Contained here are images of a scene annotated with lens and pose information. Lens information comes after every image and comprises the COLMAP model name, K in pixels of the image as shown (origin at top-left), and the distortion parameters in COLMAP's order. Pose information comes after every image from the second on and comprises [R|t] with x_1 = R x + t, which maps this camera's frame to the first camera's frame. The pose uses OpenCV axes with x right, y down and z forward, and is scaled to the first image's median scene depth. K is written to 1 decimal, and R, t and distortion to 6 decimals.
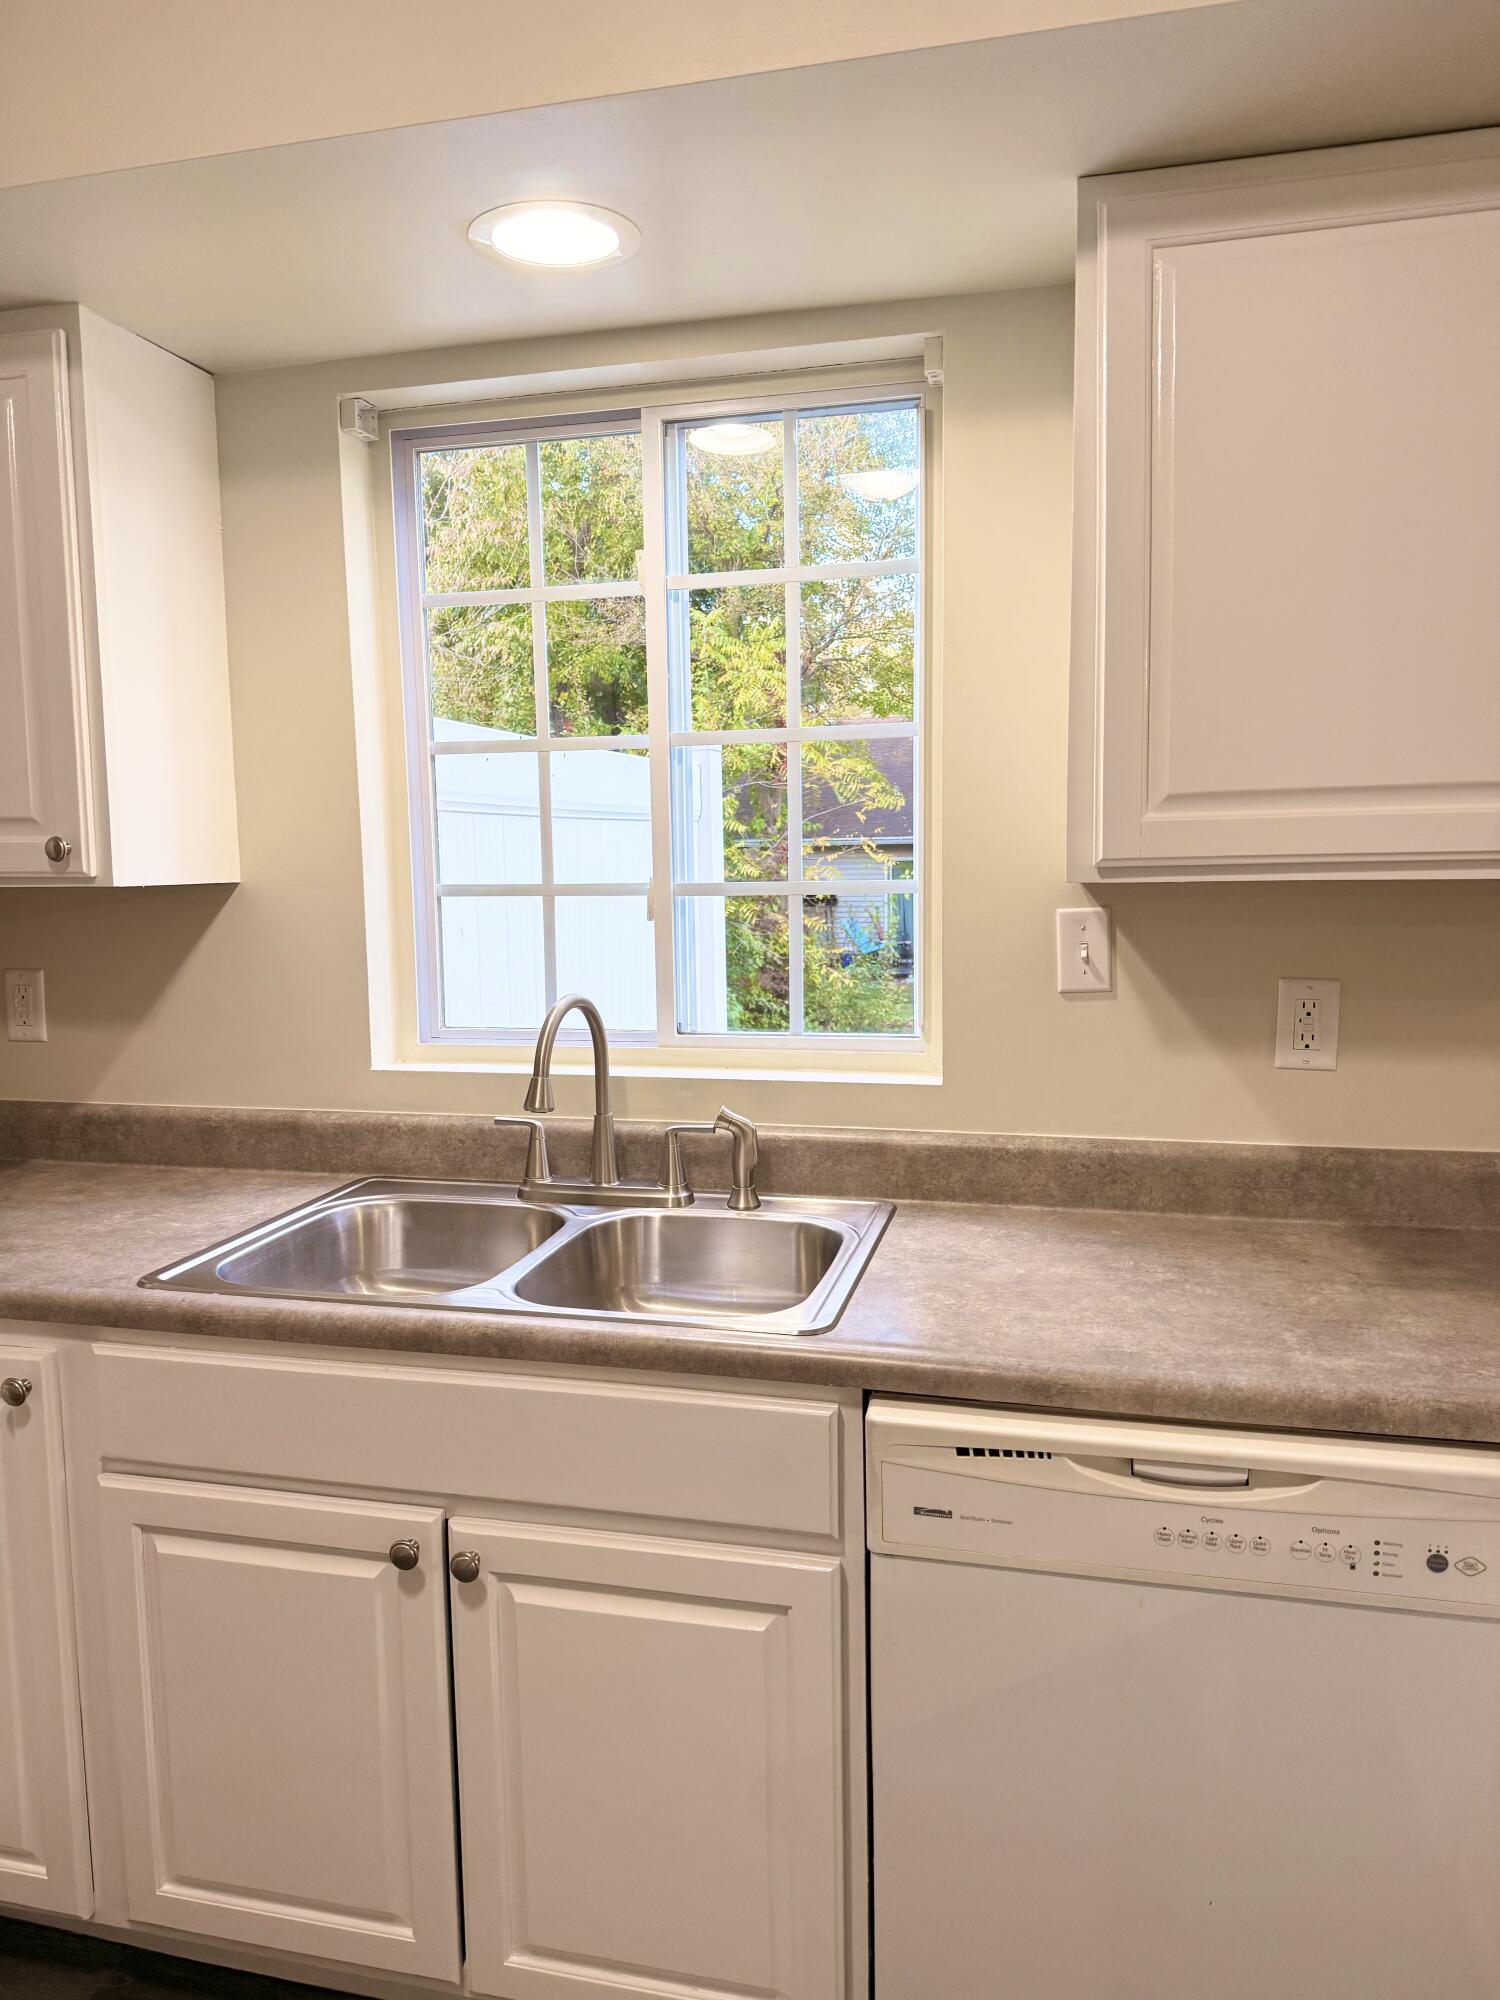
lens RADIAL K [[1408.7, 0, 741.0], [0, 1408.7, 993.0], [0, 0, 1]] dist [0.064057, -0.085314]
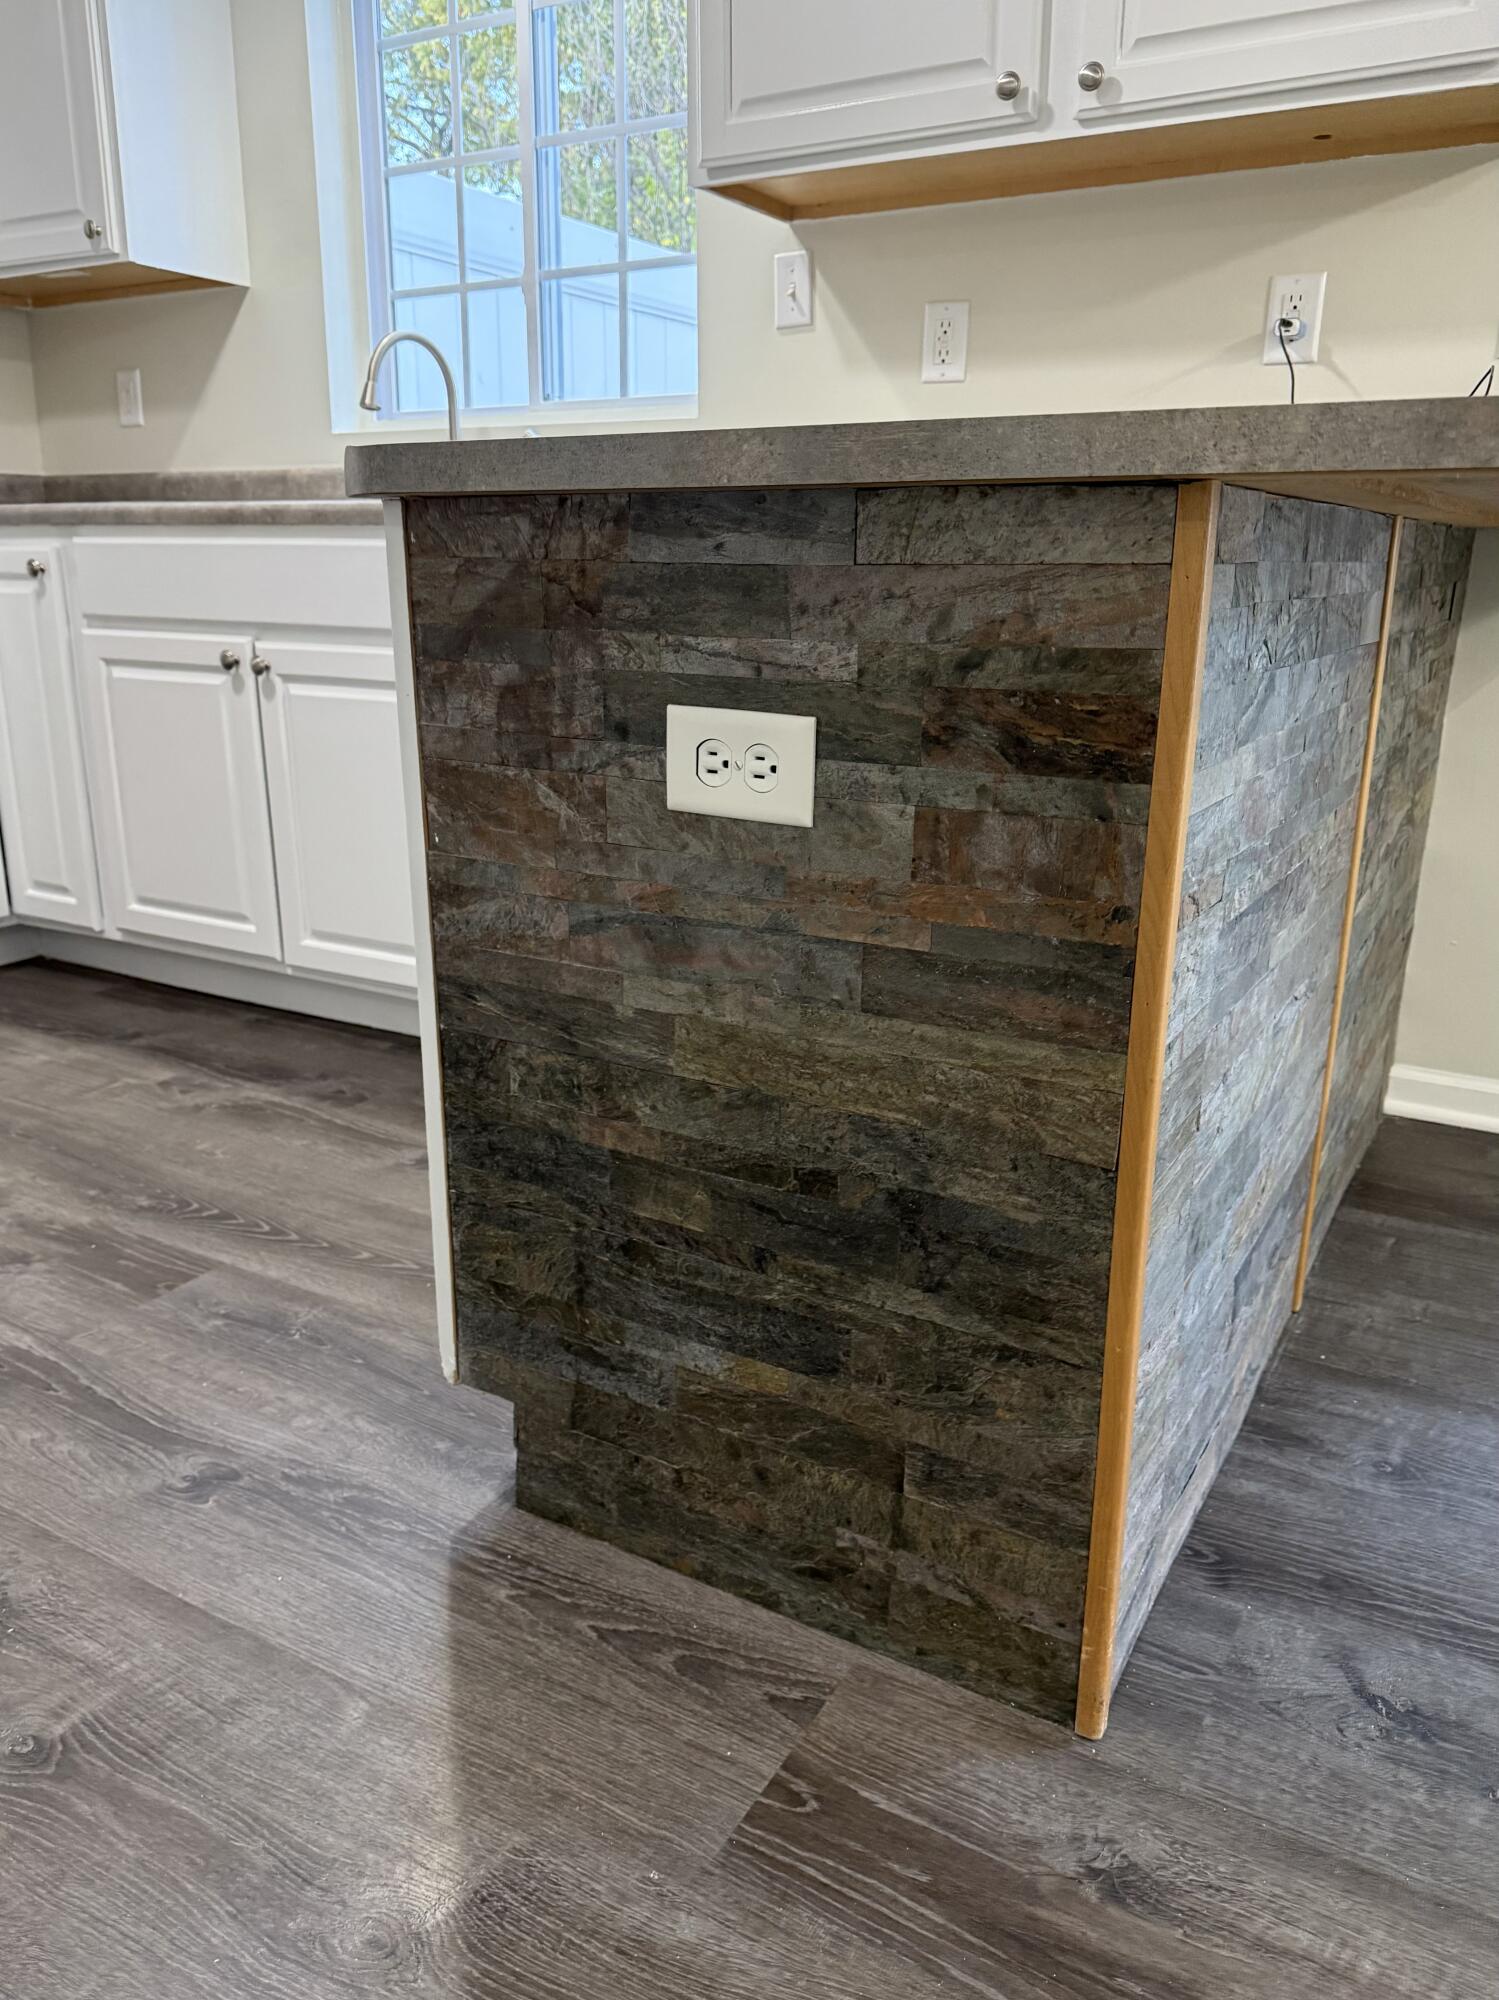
lens RADIAL K [[1449.0, 0, 752.6], [0, 1449.0, 1001.8], [0, 0, 1]] dist [0.000879, -0.049988]
pose [[0.964432, 0.103421, -0.243261, 0.601661], [-0.053970, 0.977940, 0.201796, 0.337592], [0.258764, -0.181490, 0.948737, -0.335617]]
